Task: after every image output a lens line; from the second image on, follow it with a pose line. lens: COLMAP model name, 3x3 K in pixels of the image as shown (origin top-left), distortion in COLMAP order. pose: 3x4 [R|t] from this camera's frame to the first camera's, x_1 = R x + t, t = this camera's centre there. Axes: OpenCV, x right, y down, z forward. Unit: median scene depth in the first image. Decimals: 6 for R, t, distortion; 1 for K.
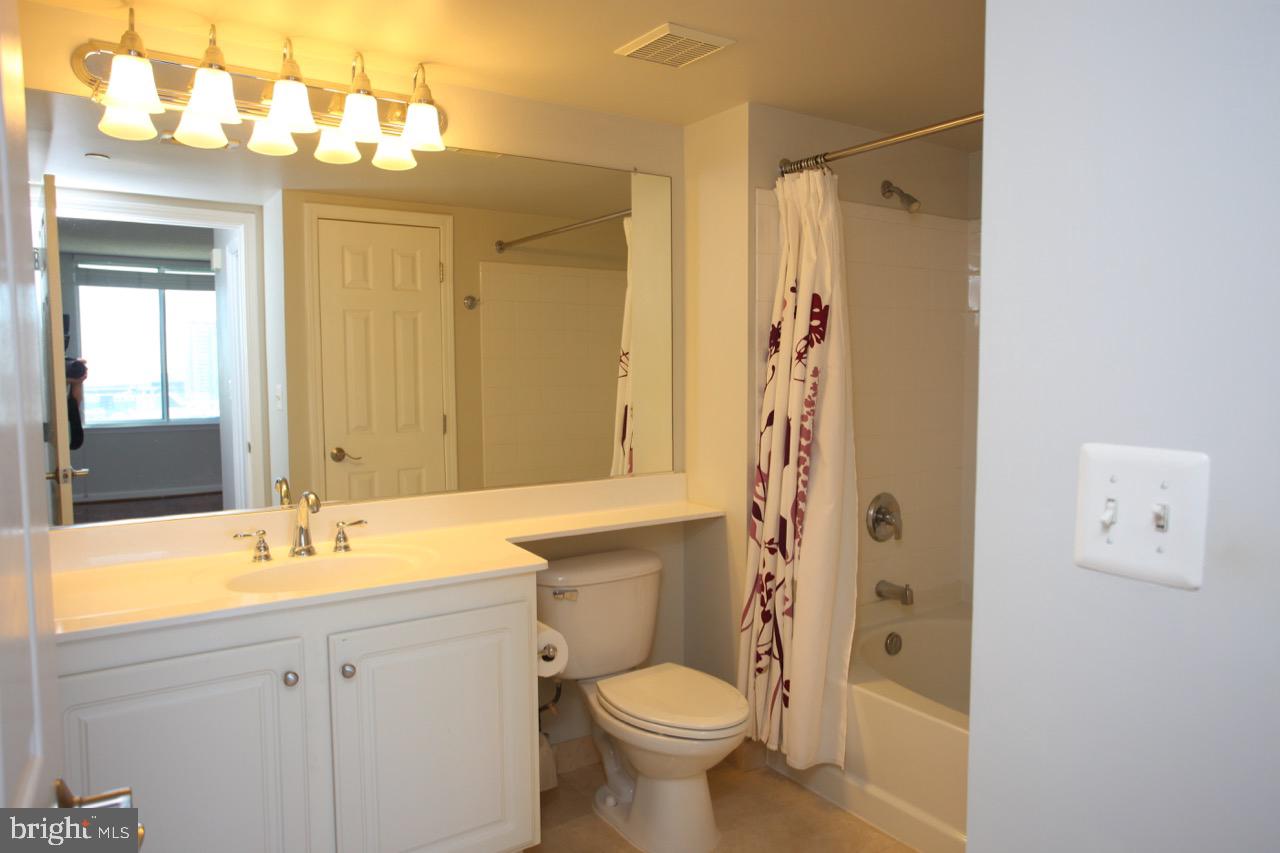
lens RADIAL K [[859.6, 0, 658.6], [0, 859.6, 421.3], [0, 0, 1]] dist [-0.003292, -0.007011]
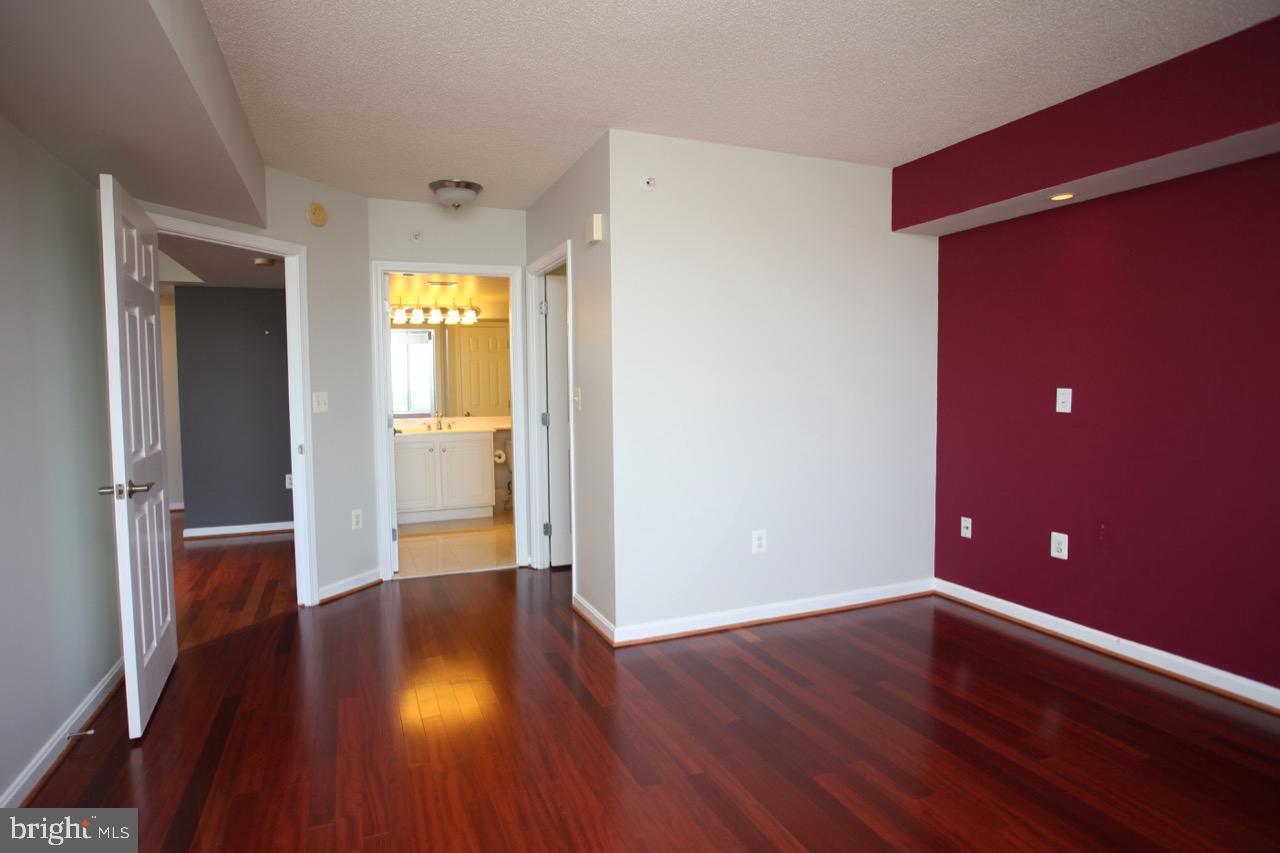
lens RADIAL K [[681.2, 0, 635.9], [0, 681.2, 423.4], [0, 0, 1]] dist [-0.088643, 0.047064]
pose [[0.978529, -0.002706, -0.206091, 0.873369], [0.002902, 0.999996, 0.000648, 0.100907], [0.206088, -0.001232, 0.978533, -1.456124]]
